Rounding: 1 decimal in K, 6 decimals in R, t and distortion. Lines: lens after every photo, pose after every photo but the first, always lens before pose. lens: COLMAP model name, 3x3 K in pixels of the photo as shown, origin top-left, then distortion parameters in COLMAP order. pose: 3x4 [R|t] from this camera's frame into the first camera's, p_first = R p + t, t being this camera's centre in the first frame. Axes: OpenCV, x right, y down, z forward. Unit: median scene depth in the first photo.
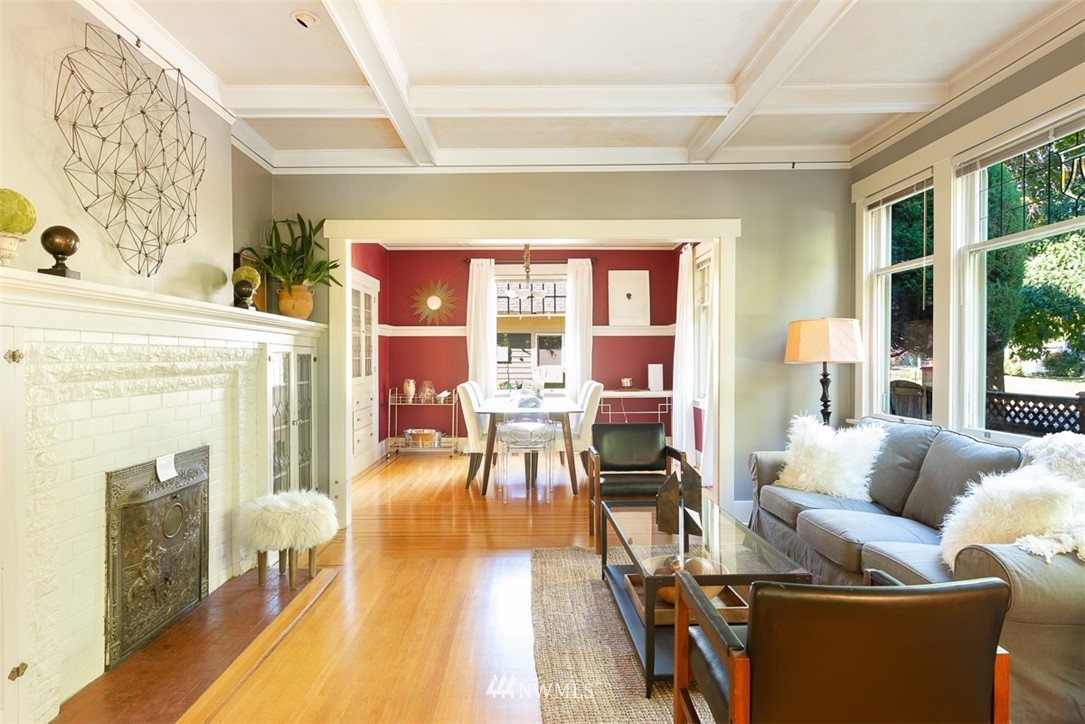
lens RADIAL K [[659.9, 0, 542.5], [0, 659.9, 362.0], [0, 0, 1]] dist [0.000459, 0.000031]
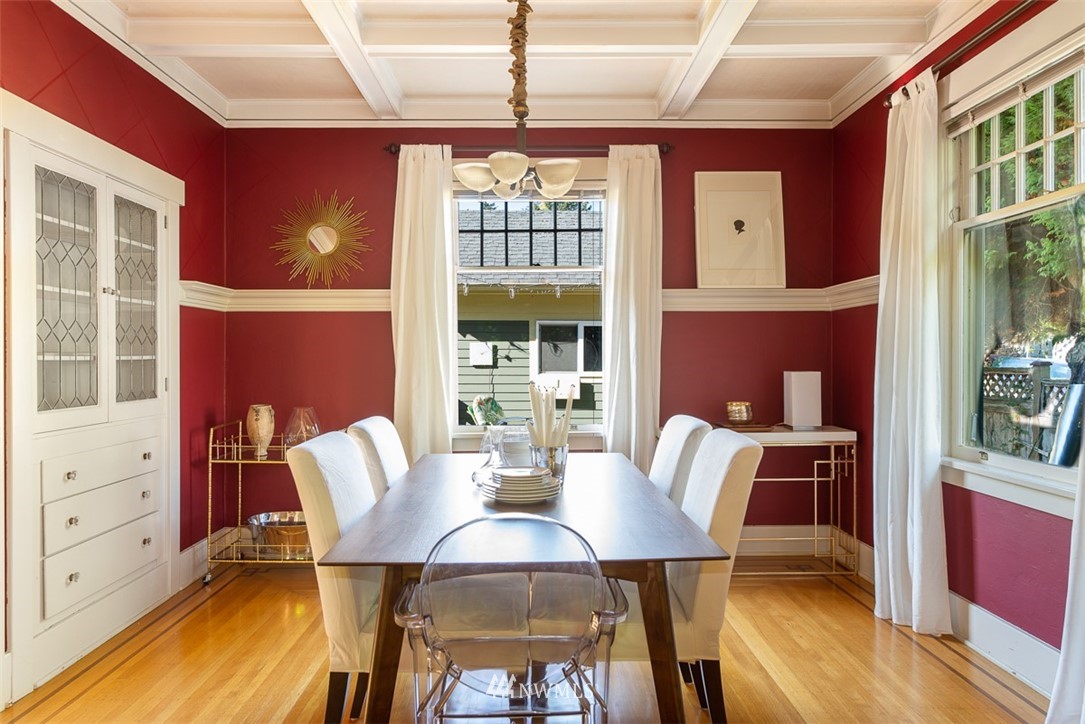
lens RADIAL K [[751.0, 0, 542.5], [0, 751.0, 362.0], [0, 0, 1]] dist [-0.000695, -0.000050]
pose [[0.999998, 0.001049, 0.001962, -0.009316], [-0.001039, 0.999988, -0.004729, -0.000777], [-0.001967, 0.004727, 0.999987, 0.469818]]
